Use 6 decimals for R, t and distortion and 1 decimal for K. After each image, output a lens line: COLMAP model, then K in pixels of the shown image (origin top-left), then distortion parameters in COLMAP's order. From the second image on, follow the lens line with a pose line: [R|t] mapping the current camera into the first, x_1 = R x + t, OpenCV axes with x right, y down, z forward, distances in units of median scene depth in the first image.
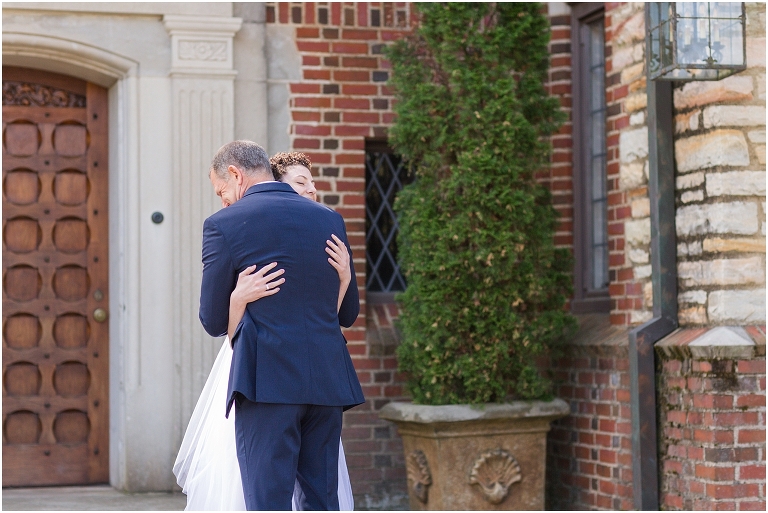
lens RADIAL K [[2005.9, 0, 384.0], [0, 2005.9, 256.5], [0, 0, 1]] dist [0.046924, -0.372865]
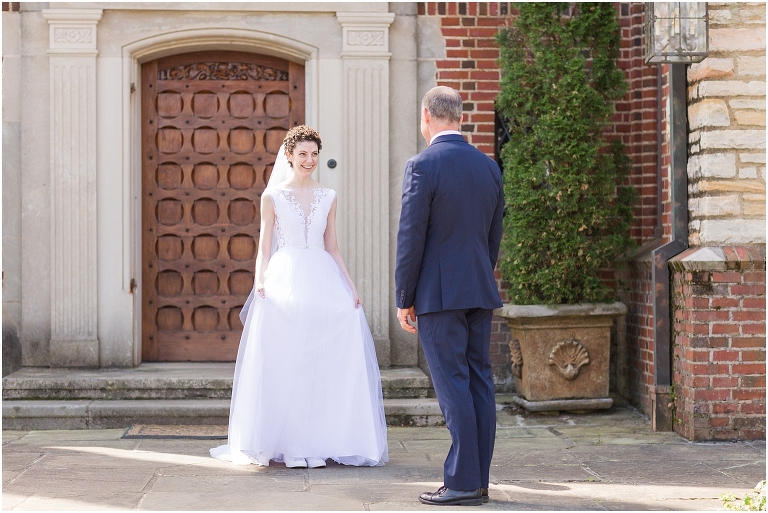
lens RADIAL K [[2005.9, 0, 384.0], [0, 2005.9, 256.5], [0, 0, 1]] dist [0.046924, -0.372865]
pose [[0.972820, 0.009282, -0.231377, 0.242565], [-0.000763, 0.999319, 0.036882, -0.007103], [0.231562, -0.035703, 0.972165, -0.313028]]
